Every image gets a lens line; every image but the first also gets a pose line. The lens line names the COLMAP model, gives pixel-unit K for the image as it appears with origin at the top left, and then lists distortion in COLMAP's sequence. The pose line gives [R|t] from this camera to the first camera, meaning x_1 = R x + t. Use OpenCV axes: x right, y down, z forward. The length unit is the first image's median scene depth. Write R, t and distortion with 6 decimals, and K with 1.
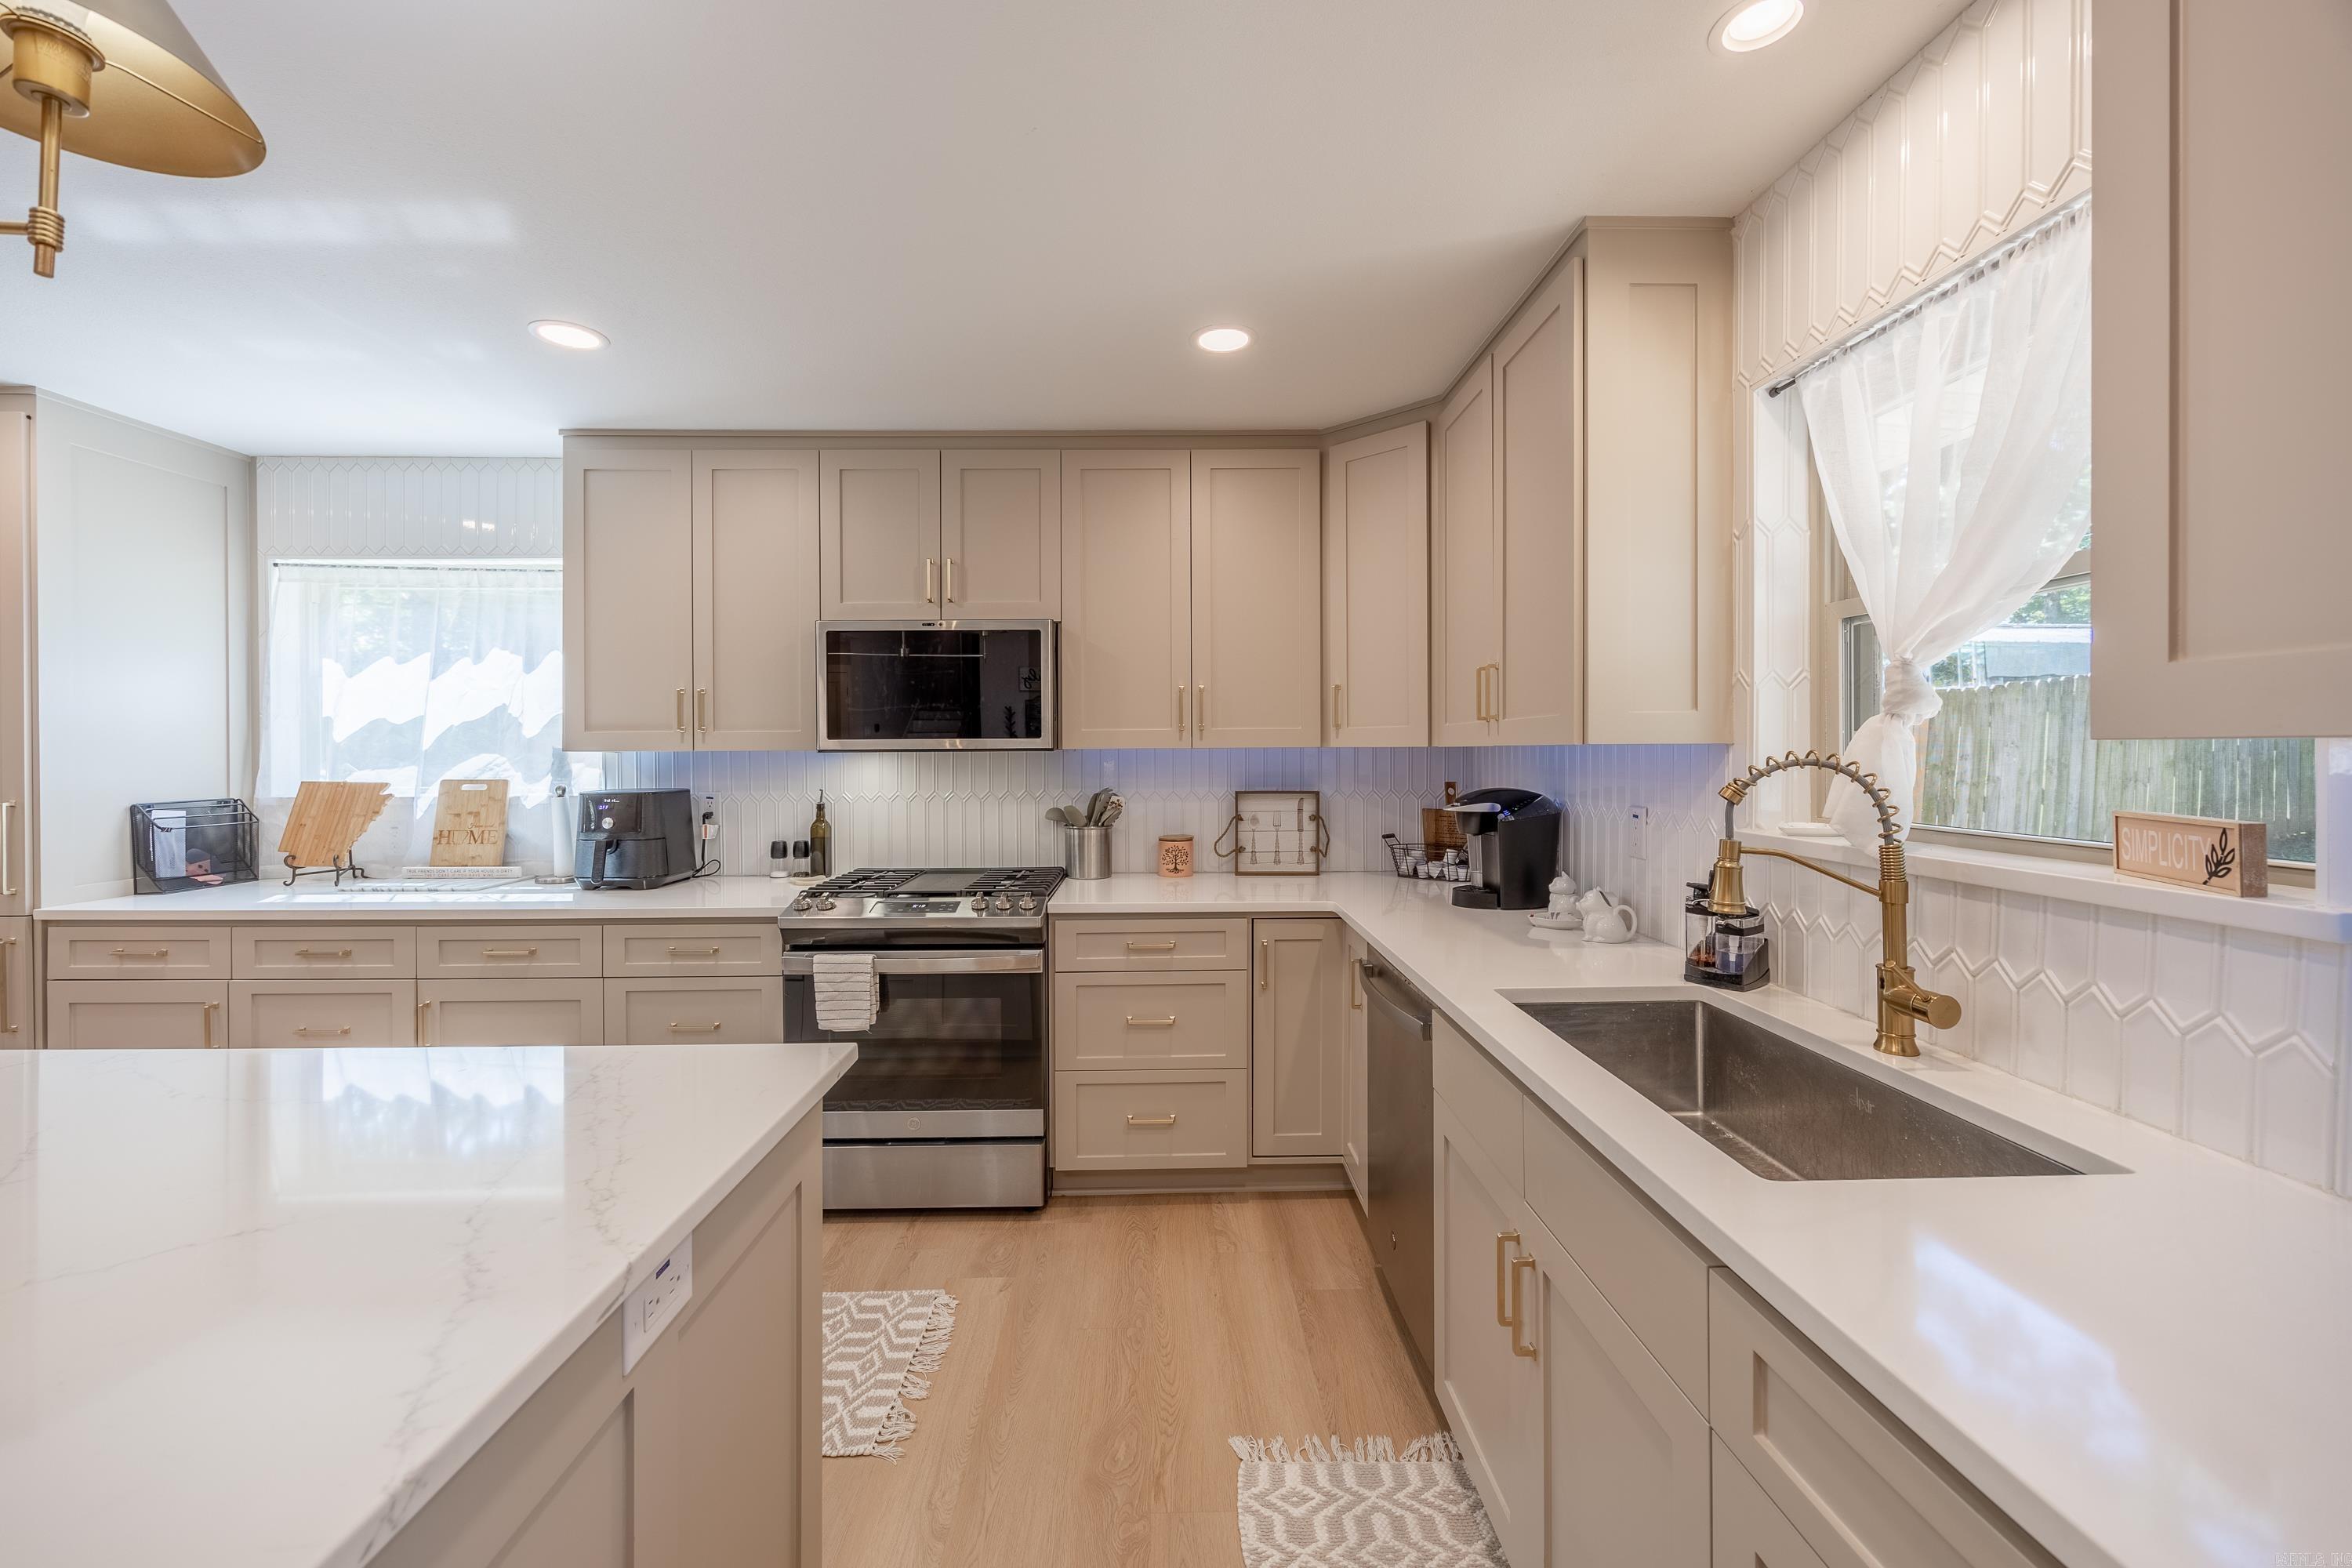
lens RADIAL K [[913.1, 0, 1176.9], [0, 913.1, 746.8], [0, 0, 1]] dist [-0.001818, -0.000276]
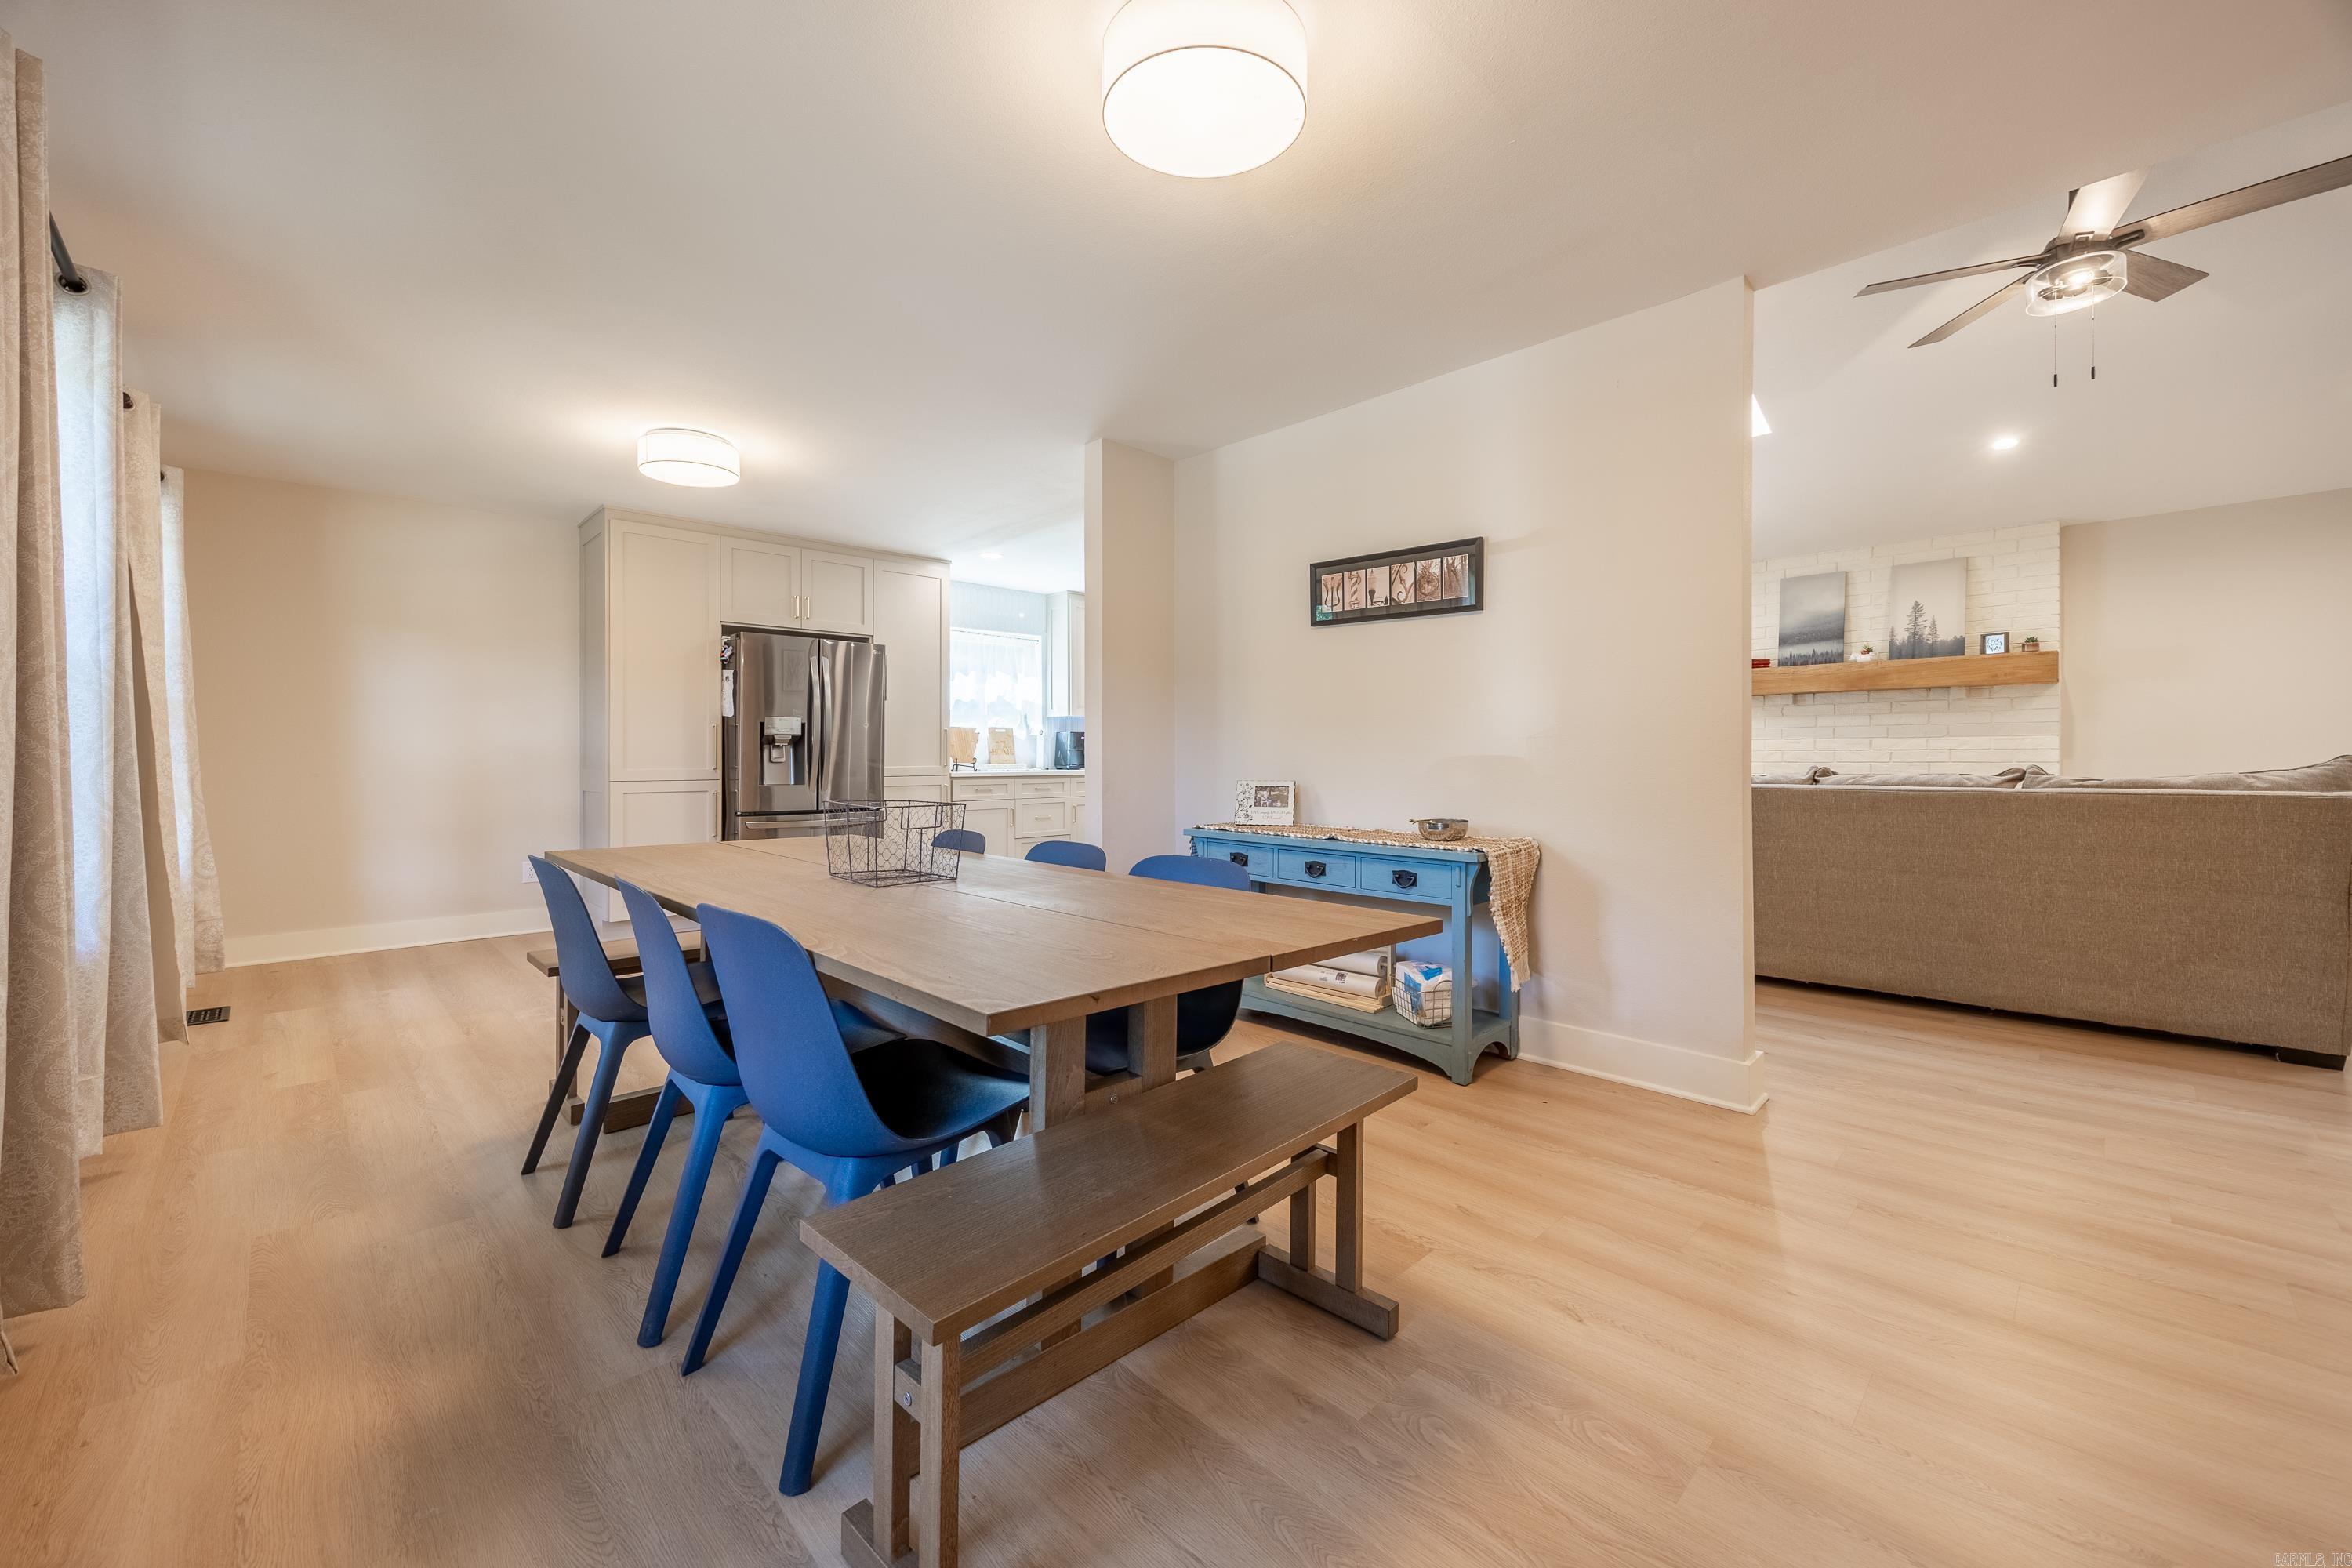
lens RADIAL K [[918.5, 0, 1180.8], [0, 918.5, 762.8], [0, 0, 1]] dist [0.000161, 0.000181]
pose [[0.730987, -0.004449, 0.682377, -2.082003], [-0.002163, 0.999959, 0.008837, 0.107125], [-0.682388, -0.007936, 0.730947, -1.047651]]
